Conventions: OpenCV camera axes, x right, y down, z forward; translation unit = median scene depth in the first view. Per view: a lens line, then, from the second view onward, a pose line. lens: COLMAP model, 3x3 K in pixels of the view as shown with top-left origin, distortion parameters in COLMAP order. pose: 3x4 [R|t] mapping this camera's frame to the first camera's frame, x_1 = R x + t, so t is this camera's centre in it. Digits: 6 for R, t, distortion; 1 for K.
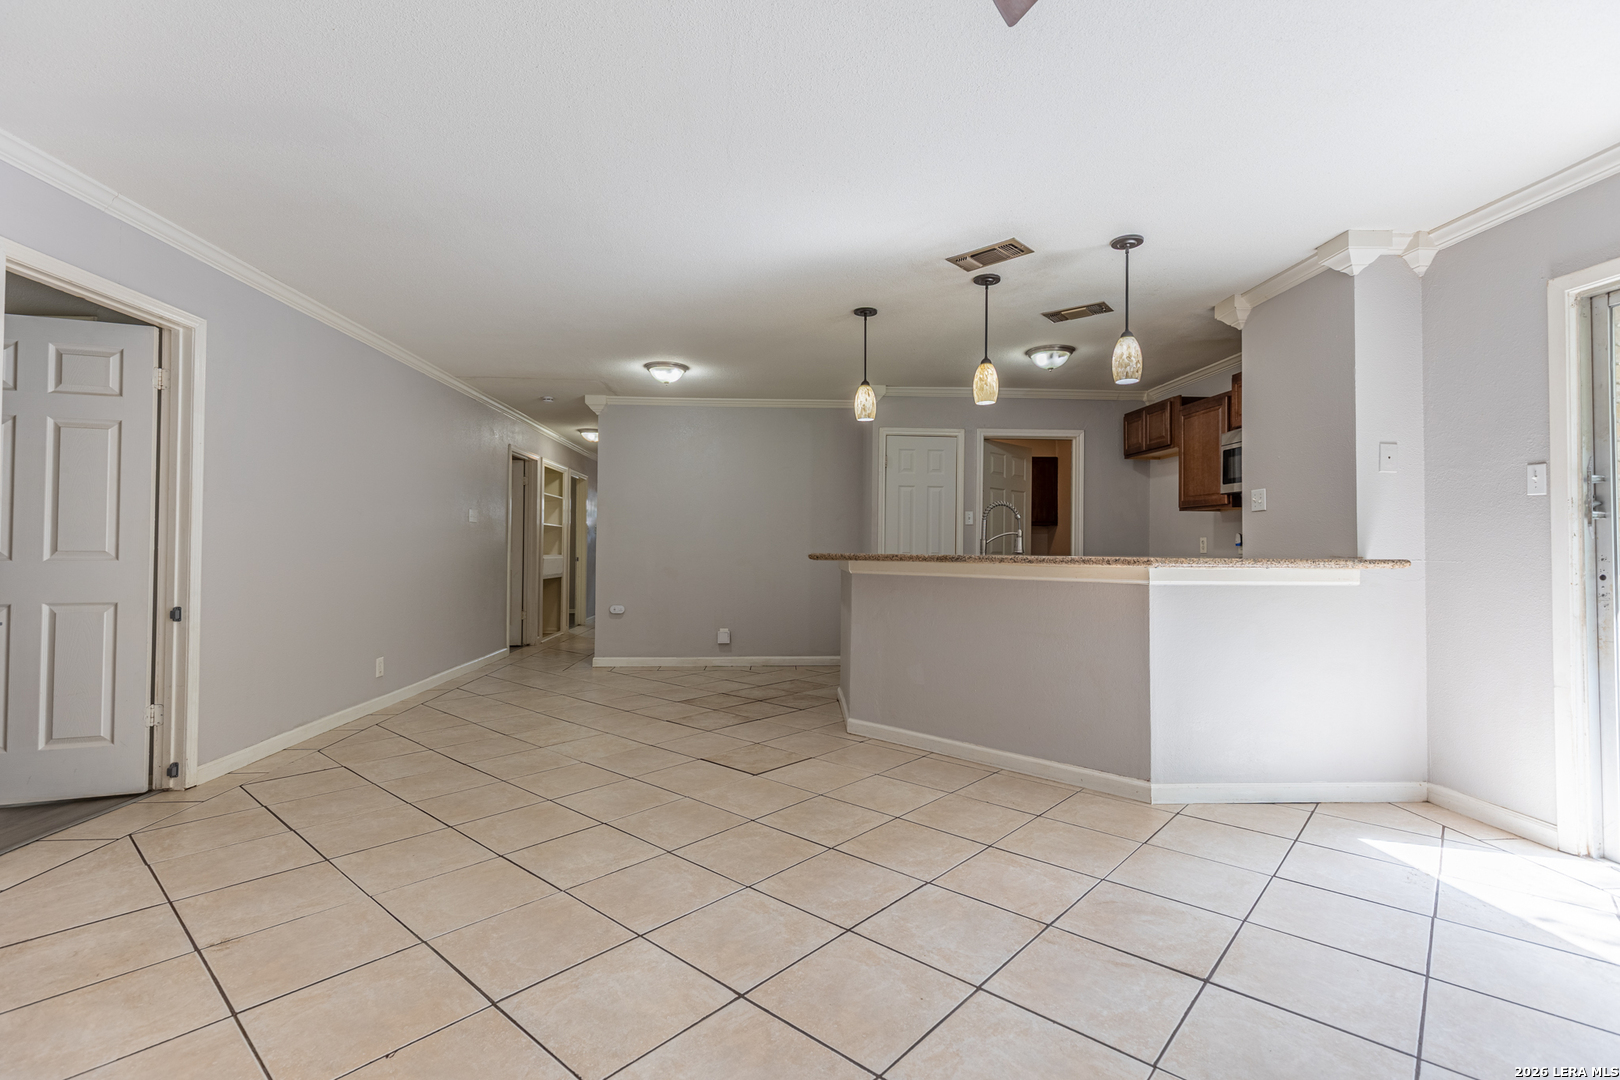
lens RADIAL K [[729.2, 0, 815.4], [0, 729.2, 541.4], [0, 0, 1]] dist [0.008721, -0.001423]
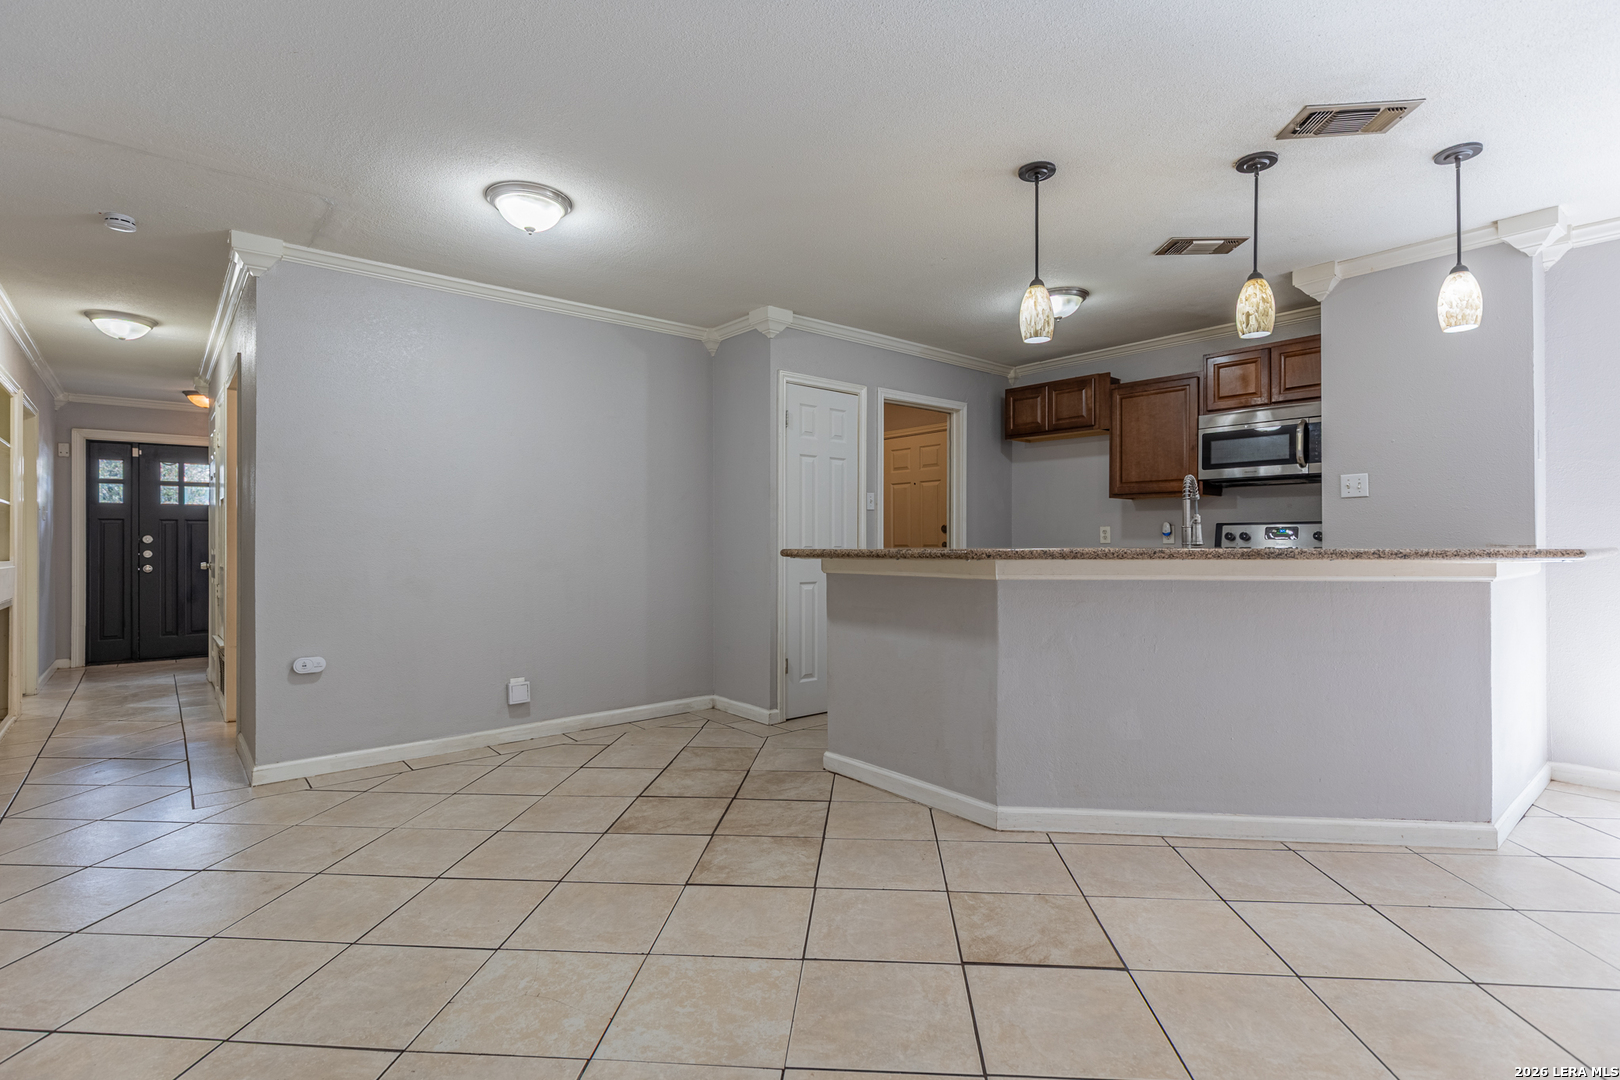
lens RADIAL K [[772.2, 0, 803.9], [0, 772.2, 538.5], [0, 0, 1]] dist [-0.001053, -0.001378]
pose [[0.802749, -0.005651, 0.596290, -0.618330], [0.002142, 0.999976, 0.006594, 0.004029], [-0.596313, -0.004016, 0.802742, 0.708751]]
